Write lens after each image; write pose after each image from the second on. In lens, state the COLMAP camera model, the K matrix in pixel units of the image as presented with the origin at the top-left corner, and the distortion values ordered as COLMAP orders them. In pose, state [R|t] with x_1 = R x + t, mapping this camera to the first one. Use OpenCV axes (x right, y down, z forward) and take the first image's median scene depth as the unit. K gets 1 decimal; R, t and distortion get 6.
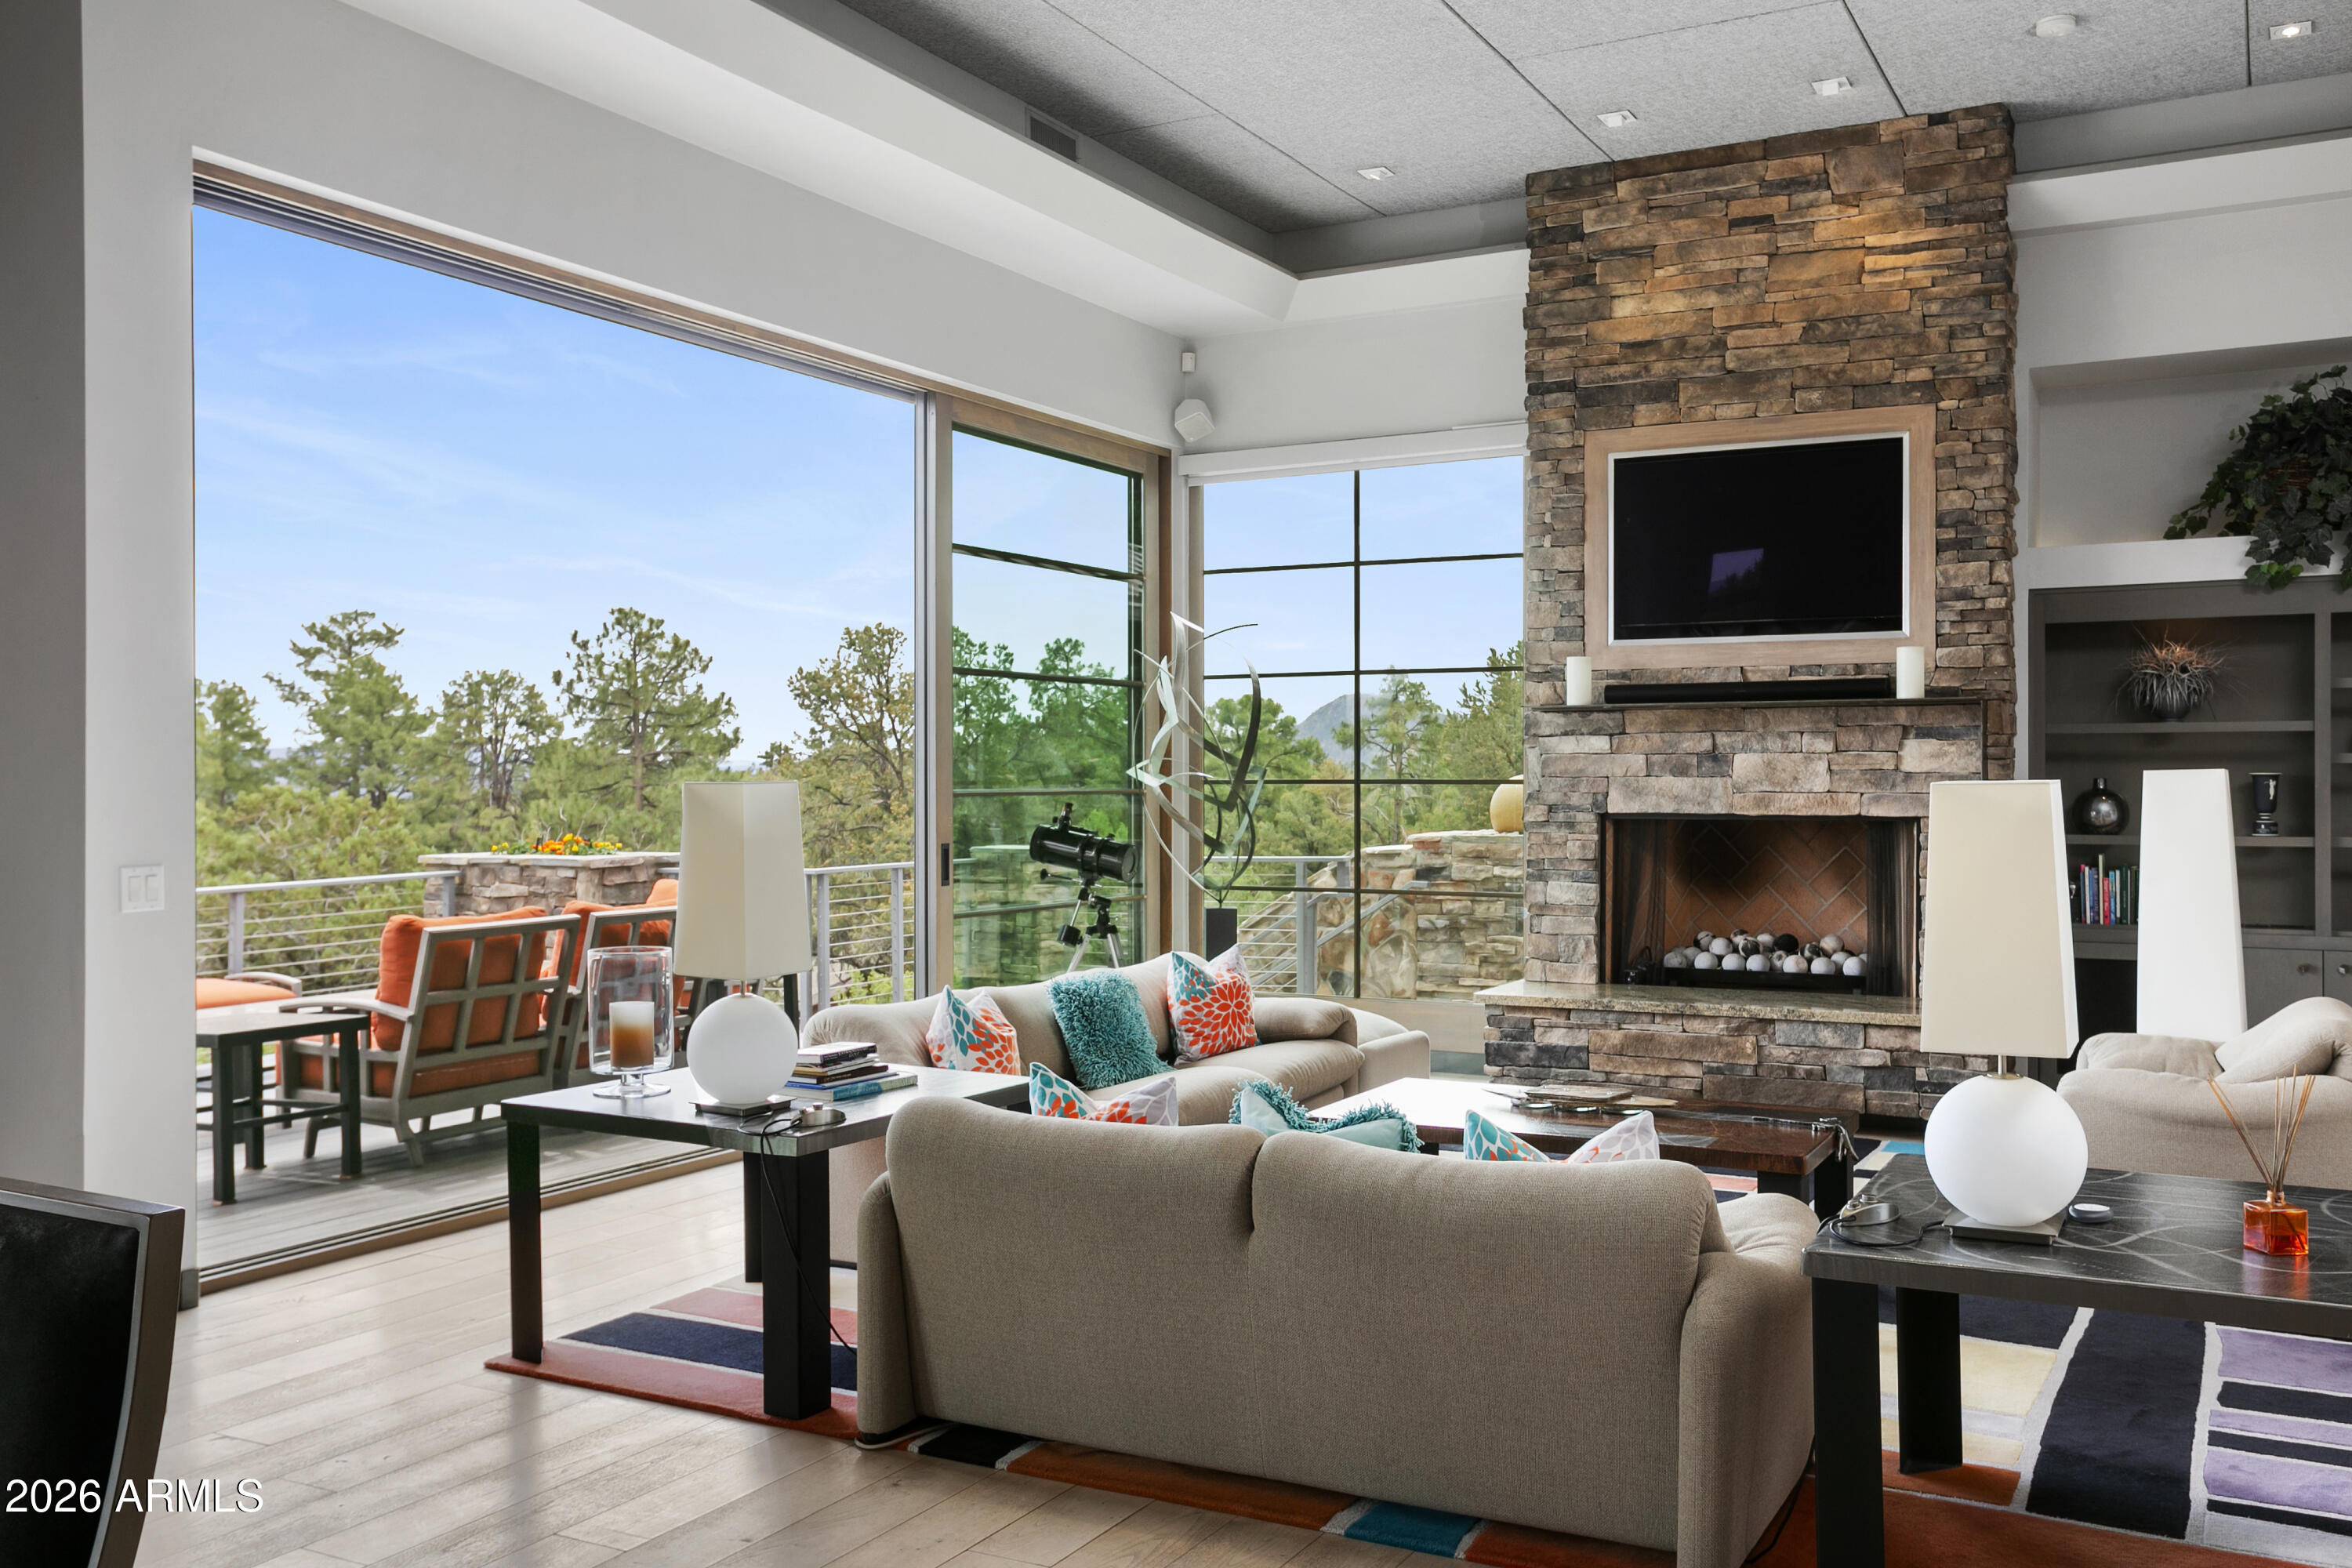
lens RADIAL K [[2000.0, 0, 1176.0], [0, 2000.0, 784.0], [0, 0, 1]] dist [-0.010376, 0.017361]
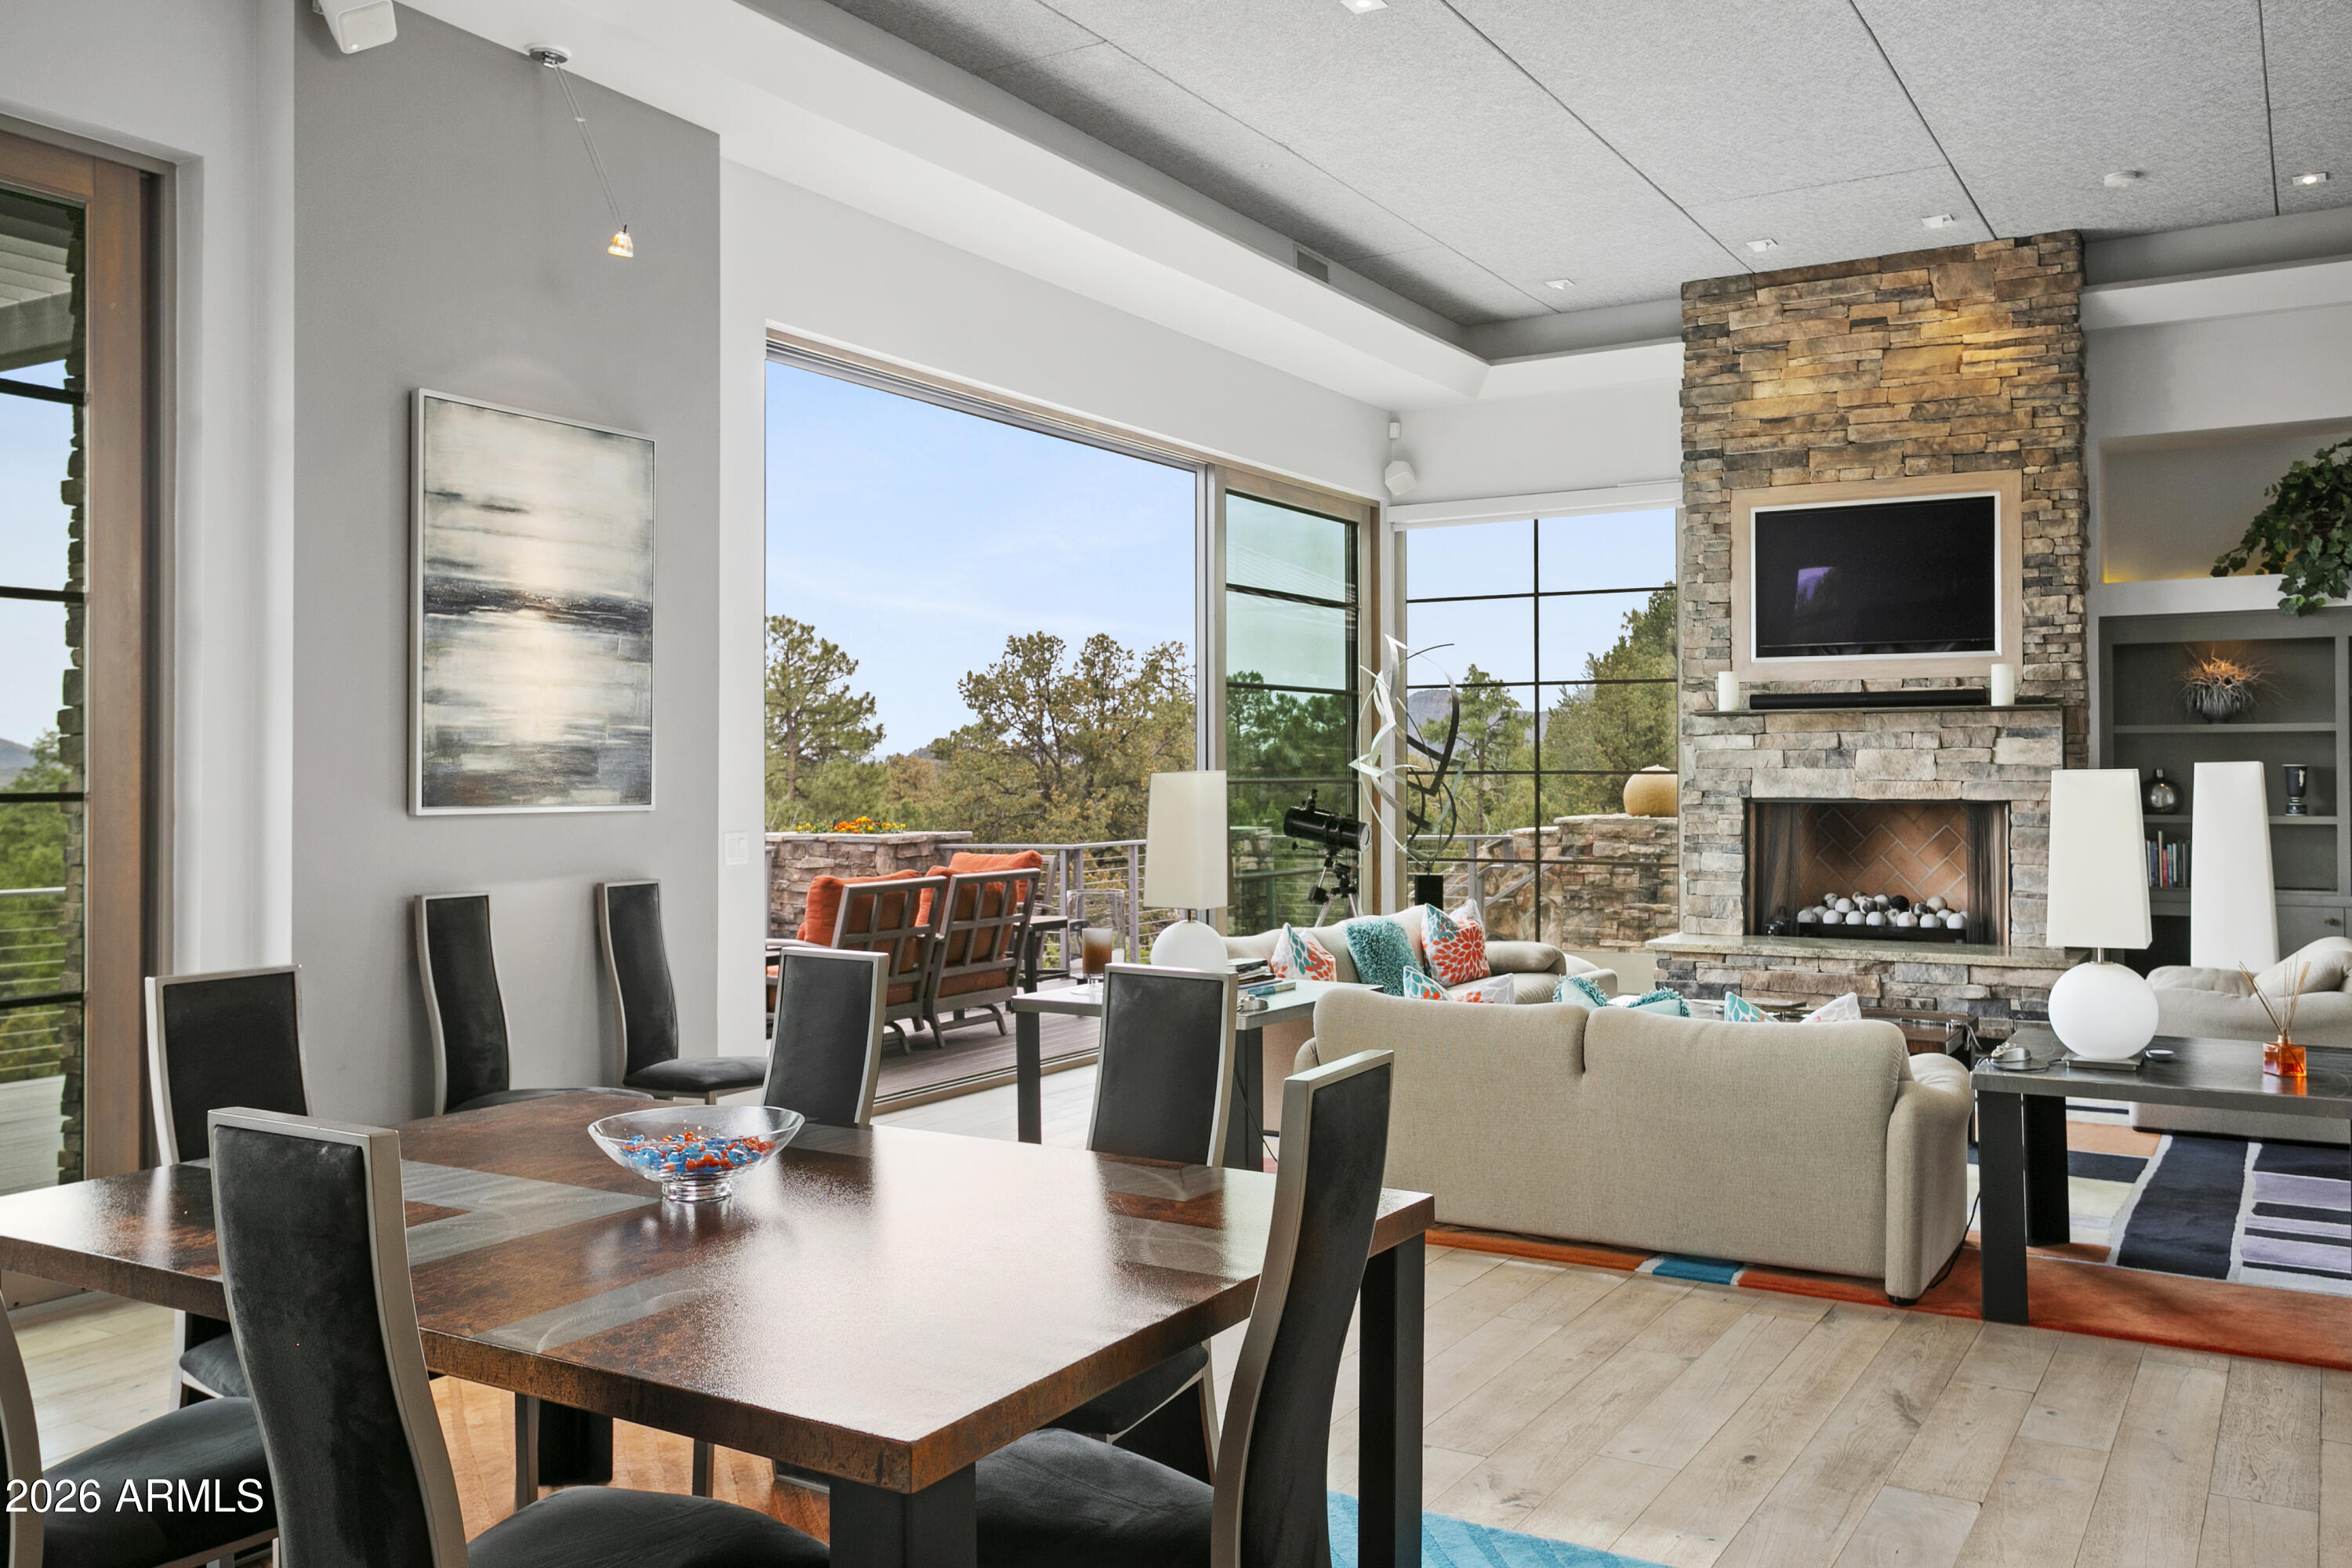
lens RADIAL K [[1894.5, 0, 1175.2], [0, 1894.5, 748.5], [0, 0, 1]] dist [0.007389, 0.000782]
pose [[0.999097, -0.001177, -0.042463, -0.093315], [0.000567, 0.999897, -0.014365, 0.000891], [0.042475, 0.014328, 0.998995, -0.194738]]
